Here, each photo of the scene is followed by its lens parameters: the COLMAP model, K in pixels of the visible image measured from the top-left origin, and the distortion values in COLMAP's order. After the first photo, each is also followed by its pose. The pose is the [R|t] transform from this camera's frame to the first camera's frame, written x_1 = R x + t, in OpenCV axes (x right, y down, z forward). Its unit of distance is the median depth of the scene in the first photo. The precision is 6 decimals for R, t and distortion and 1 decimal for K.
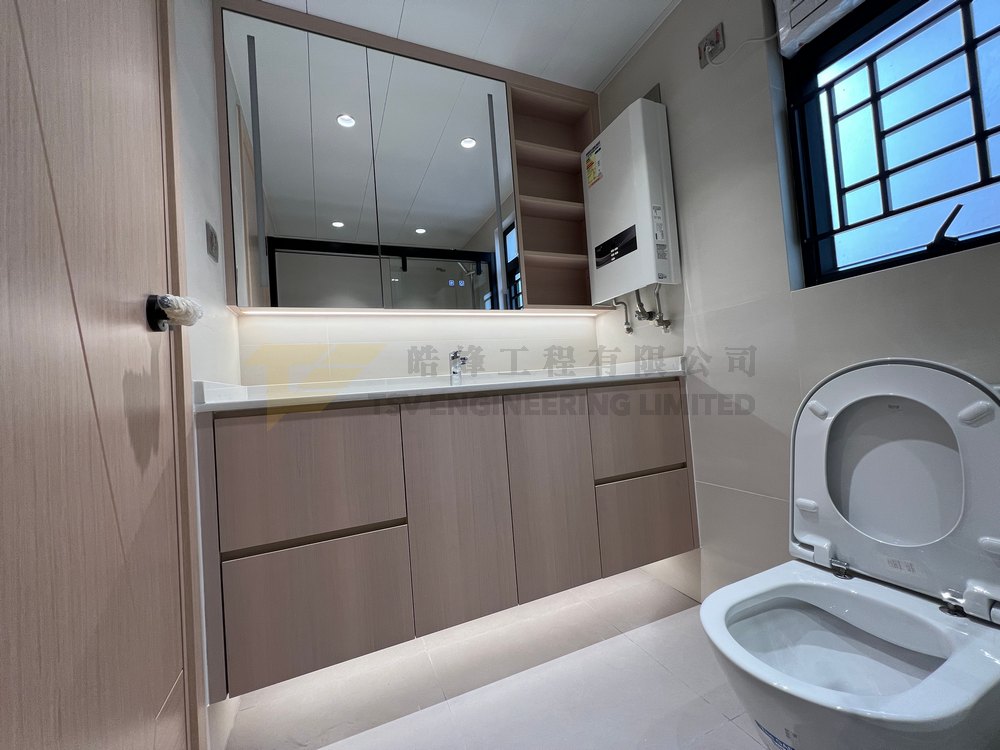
lens RADIAL K [[401.8, 0, 501.8], [0, 401.8, 374.0], [0, 0, 1]] dist [0.000640, -0.001086]
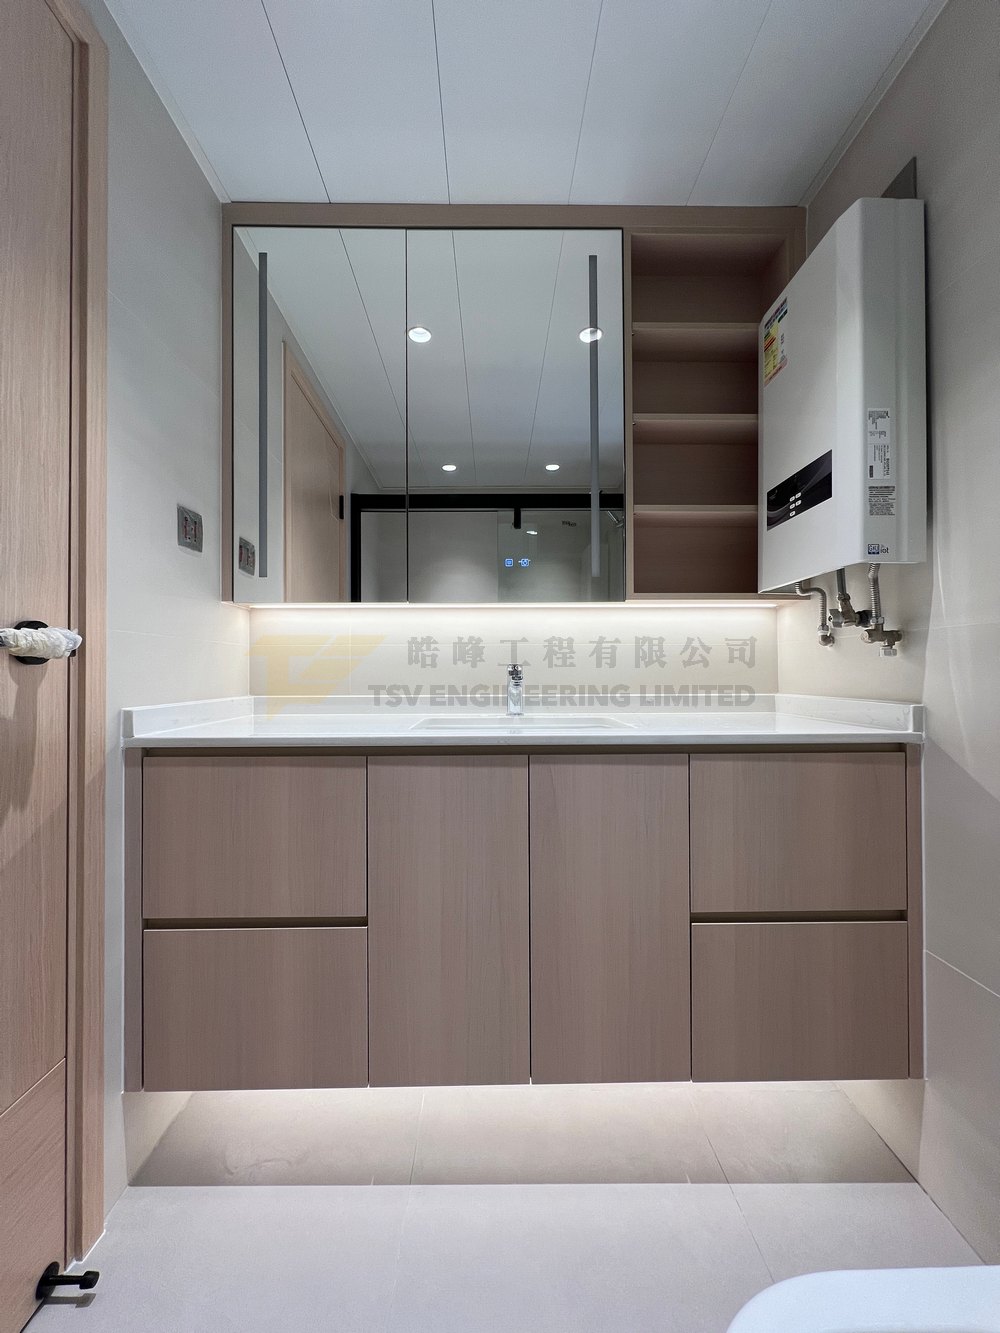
lens RADIAL K [[535.6, 0, 497.6], [0, 535.6, 669.2], [0, 0, 1]] dist [0.000640, -0.001086]
pose [[0.919571, 0.067859, -0.387019, 0.213178], [-0.051405, 0.997285, 0.052722, -0.095090], [0.389546, -0.028586, 0.920563, 0.164984]]
